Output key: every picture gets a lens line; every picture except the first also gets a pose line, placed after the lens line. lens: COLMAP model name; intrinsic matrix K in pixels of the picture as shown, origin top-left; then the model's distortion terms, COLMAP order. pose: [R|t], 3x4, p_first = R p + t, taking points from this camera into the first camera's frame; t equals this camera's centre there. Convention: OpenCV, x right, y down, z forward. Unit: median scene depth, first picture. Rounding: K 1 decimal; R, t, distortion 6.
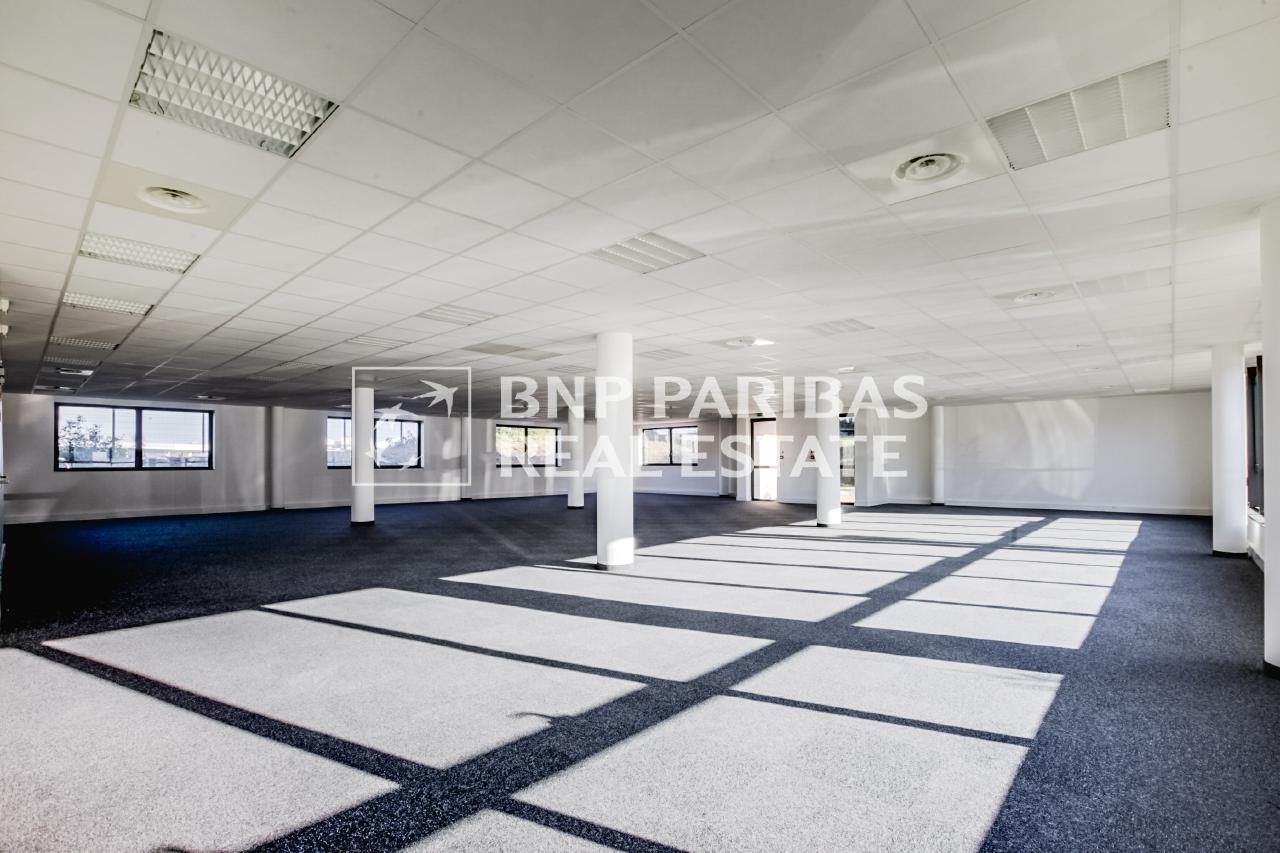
lens RADIAL K [[585.2, 0, 642.3], [0, 585.2, 452.5], [0, 0, 1]] dist [-0.000962, -0.000091]
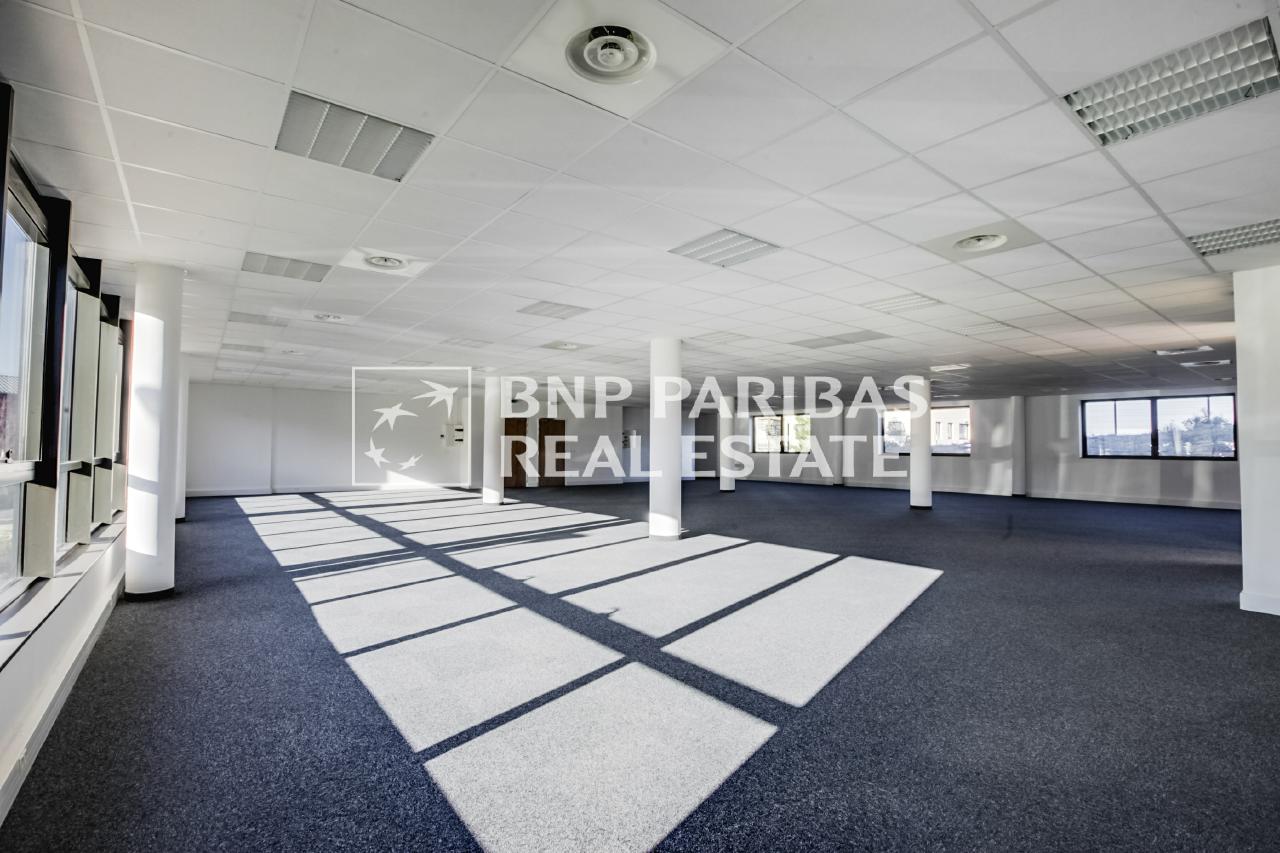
lens RADIAL K [[585.2, 0, 642.3], [0, 585.2, 452.5], [0, 0, 1]] dist [-0.000962, -0.000091]
pose [[-0.160440, 0.009013, -0.987004, 0.662143], [0.009102, 0.999929, 0.007651, 0.007812], [0.987004, -0.007757, -0.160511, 0.654716]]
